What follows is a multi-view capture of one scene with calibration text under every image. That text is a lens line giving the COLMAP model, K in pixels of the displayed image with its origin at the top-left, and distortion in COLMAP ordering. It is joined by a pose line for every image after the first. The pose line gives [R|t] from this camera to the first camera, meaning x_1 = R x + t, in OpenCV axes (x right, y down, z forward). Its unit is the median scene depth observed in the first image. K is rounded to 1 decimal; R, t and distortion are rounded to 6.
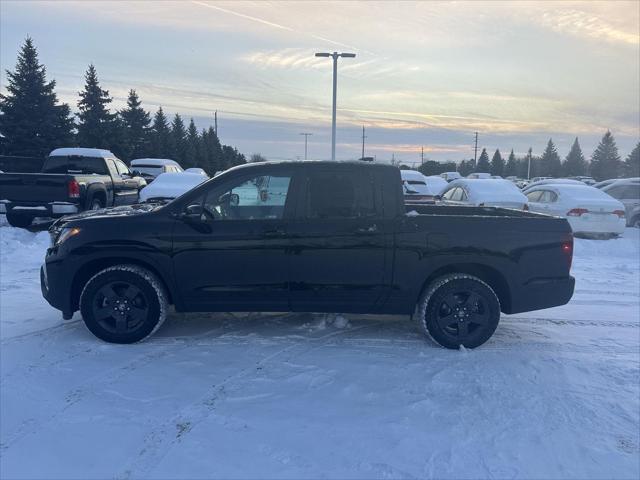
lens RADIAL K [[449.3, 0, 321.3], [0, 449.3, 241.1], [0, 0, 1]] dist [0.059808, -0.071754]
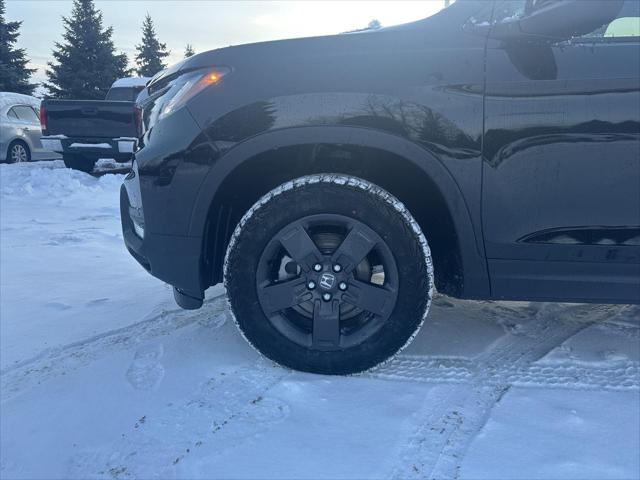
lens RADIAL K [[441.1, 0, 320.0], [0, 441.1, 240.0], [0, 0, 1]] dist [0.086512, -0.104861]
pose [[0.995188, 0.017252, -0.096457, -0.170714], [-0.010961, 0.997800, 0.065379, 0.035551], [0.097373, -0.064007, 0.993188, 0.261072]]
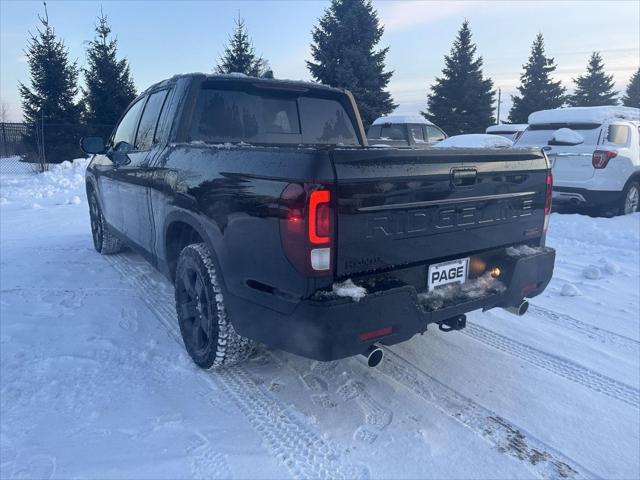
lens RADIAL K [[449.3, 0, 321.3], [0, 449.3, 241.1], [0, 0, 1]] dist [0.059808, -0.071754]
pose [[0.514180, 0.157456, -0.843105, 0.428399], [-0.123086, 0.986376, 0.109147, -0.009458], [0.848804, 0.047654, 0.526555, 0.383773]]
